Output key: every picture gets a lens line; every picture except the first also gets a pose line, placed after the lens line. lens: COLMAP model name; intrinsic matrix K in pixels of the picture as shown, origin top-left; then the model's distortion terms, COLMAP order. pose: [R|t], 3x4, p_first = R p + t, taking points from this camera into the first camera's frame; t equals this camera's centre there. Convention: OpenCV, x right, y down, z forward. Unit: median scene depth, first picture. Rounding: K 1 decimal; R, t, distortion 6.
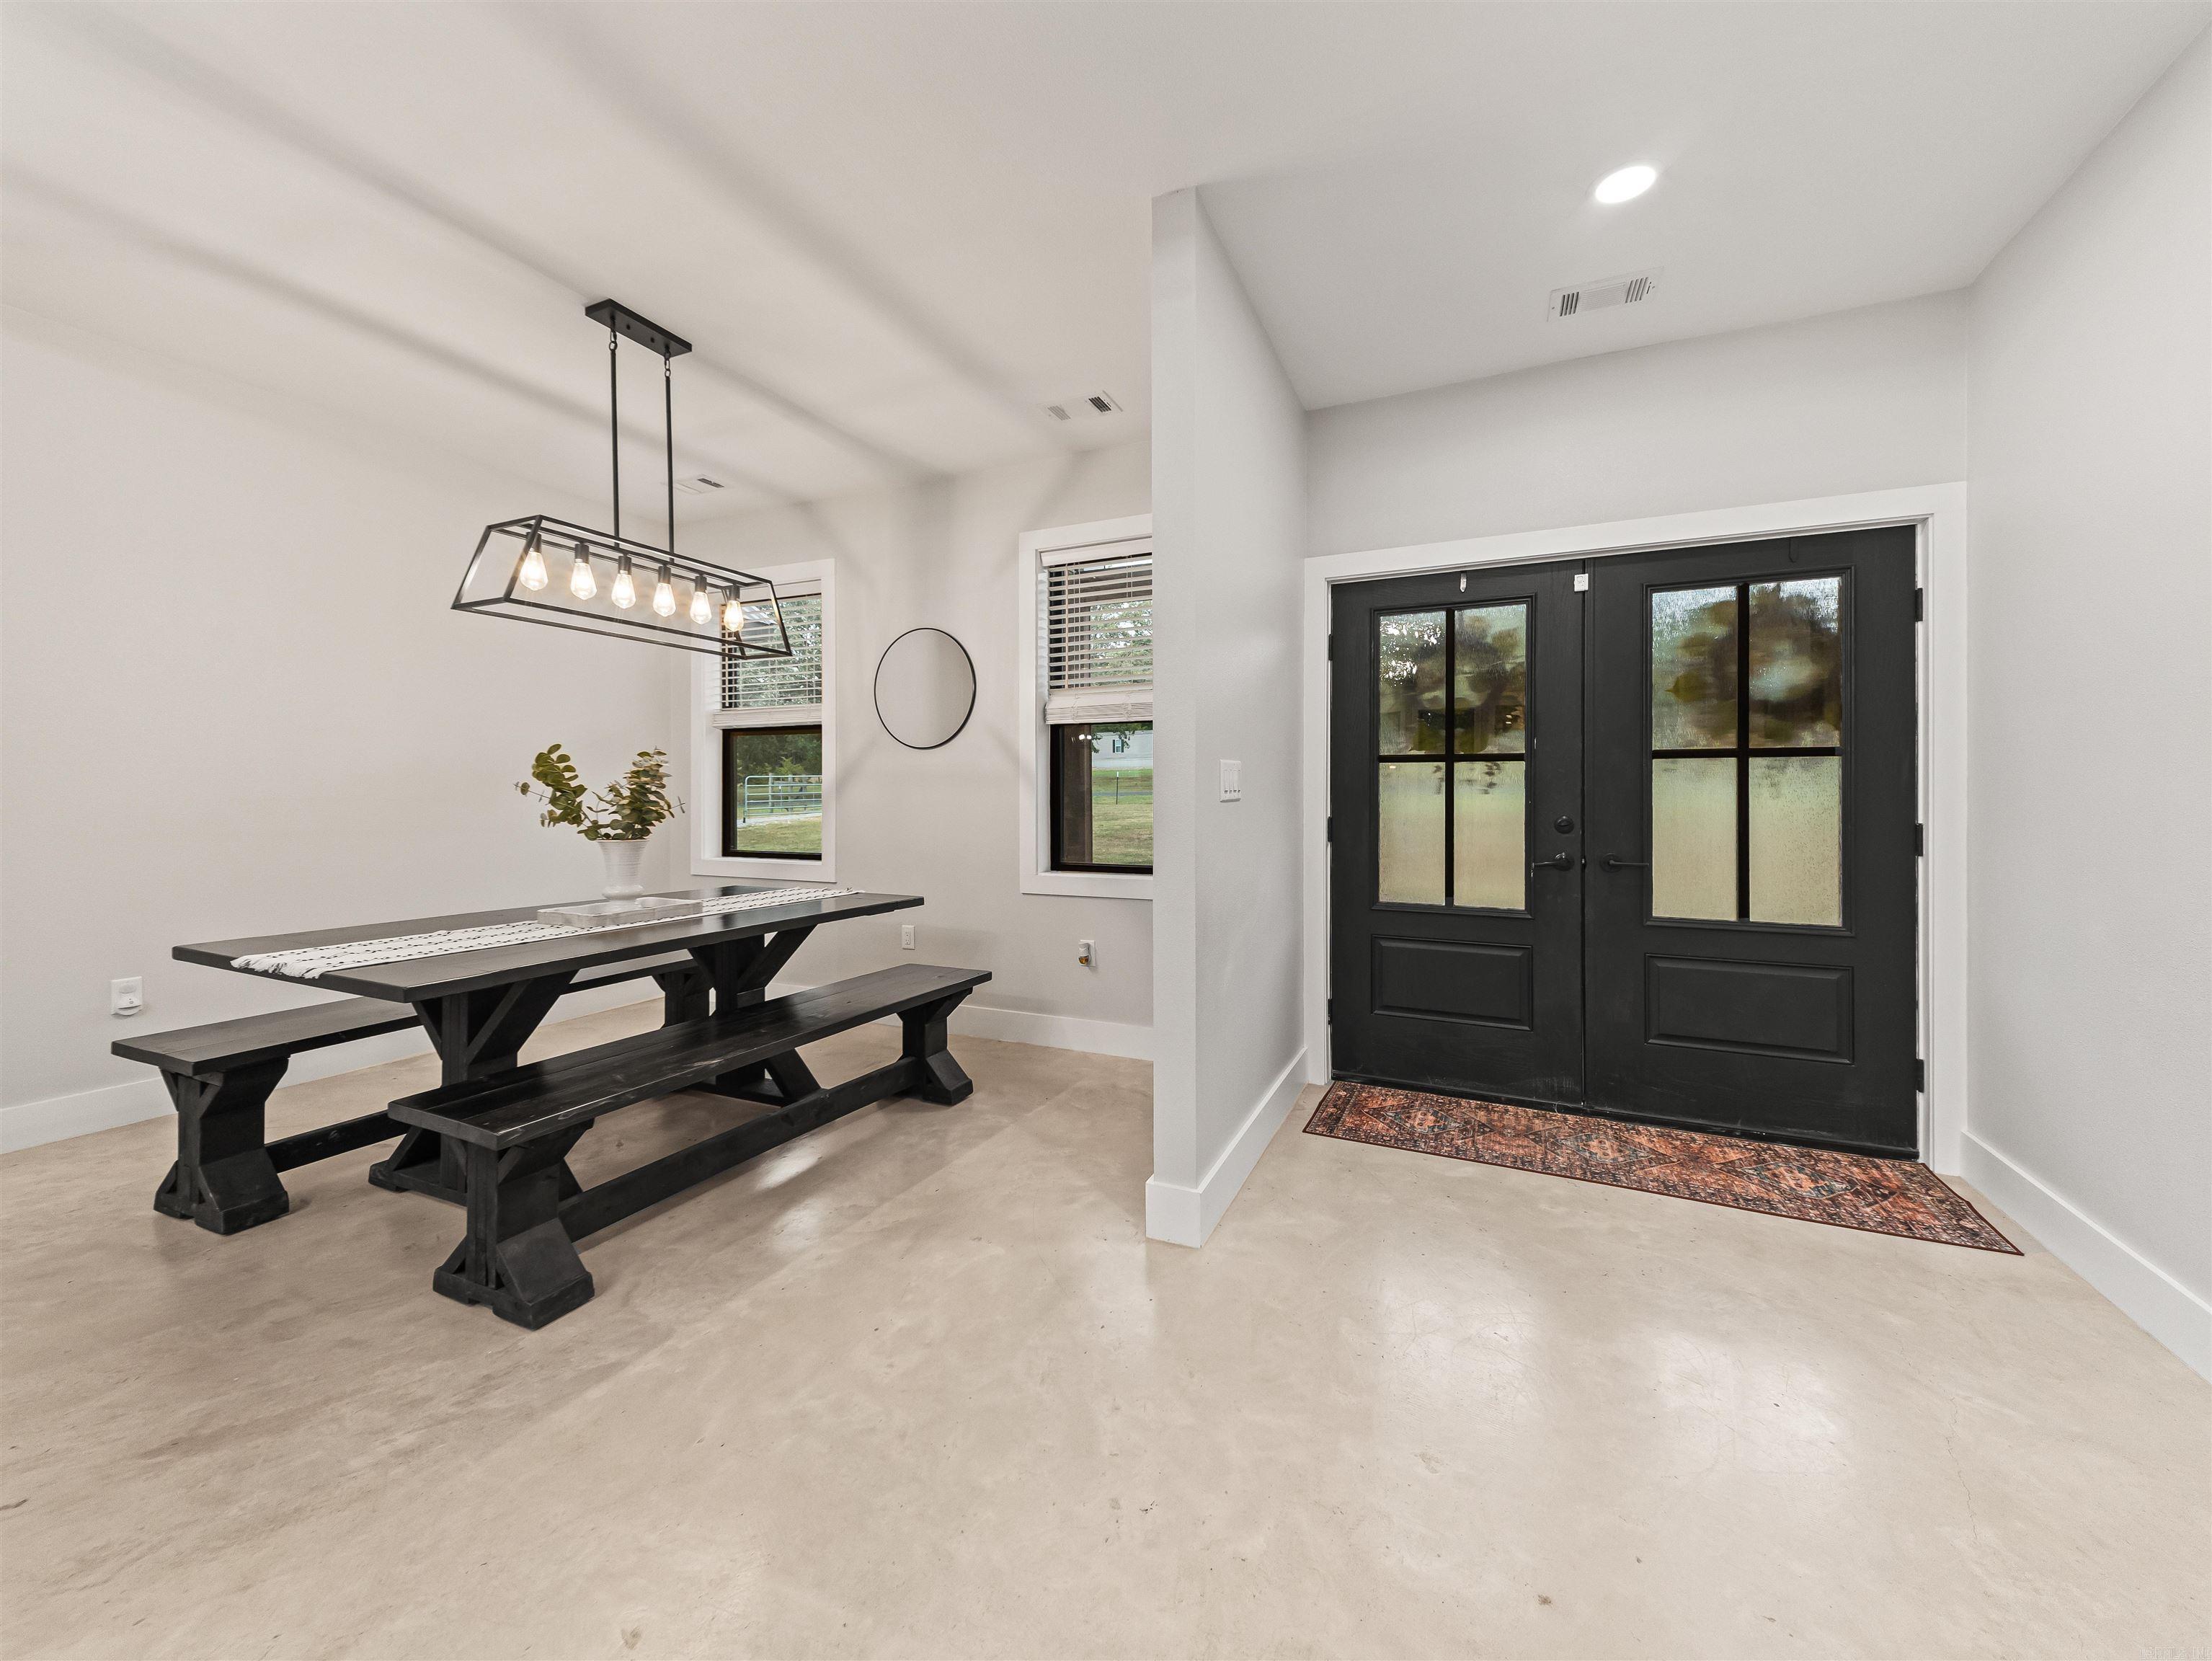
lens RADIAL K [[853.9, 0, 1105.8], [0, 853.9, 835.3], [0, 0, 1]] dist [0.038362, -0.017388]
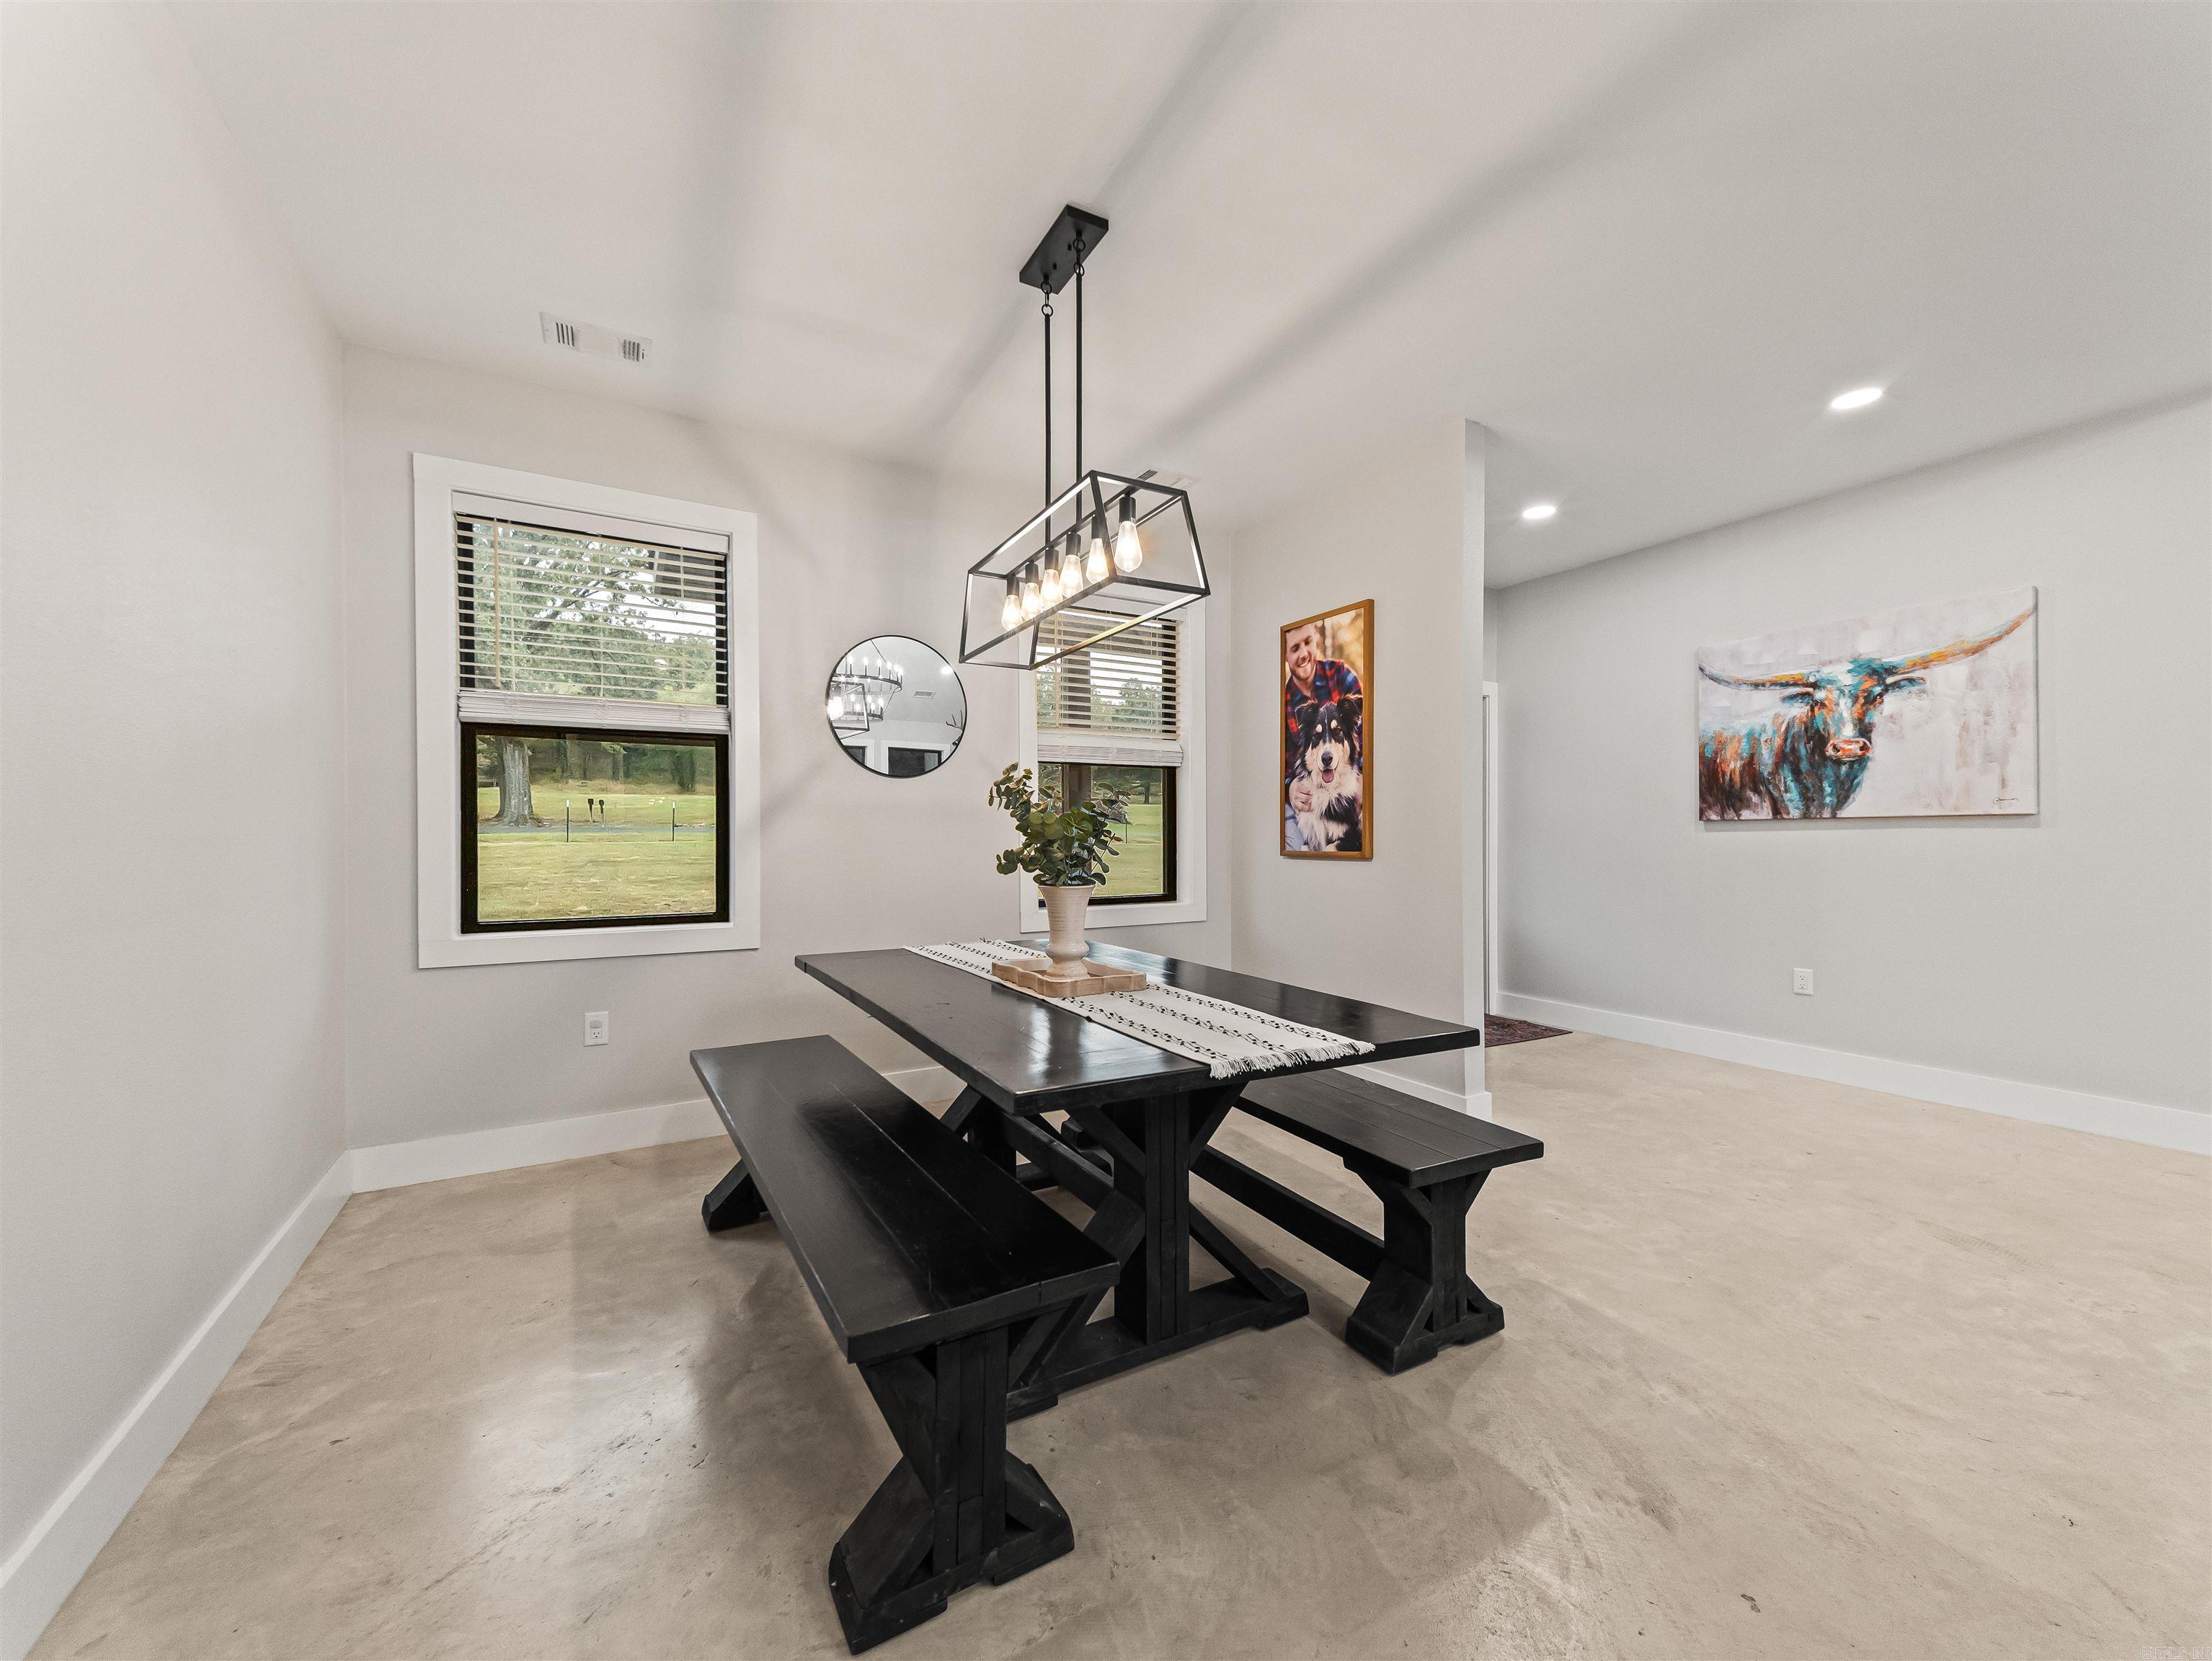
lens RADIAL K [[853.9, 0, 1105.8], [0, 853.9, 835.3], [0, 0, 1]] dist [0.038362, -0.017388]
pose [[0.591081, 0.001653, 0.806611, -1.789760], [0.031759, 0.999175, -0.025320, -0.032654], [-0.805987, 0.040584, 0.590540, 0.724599]]
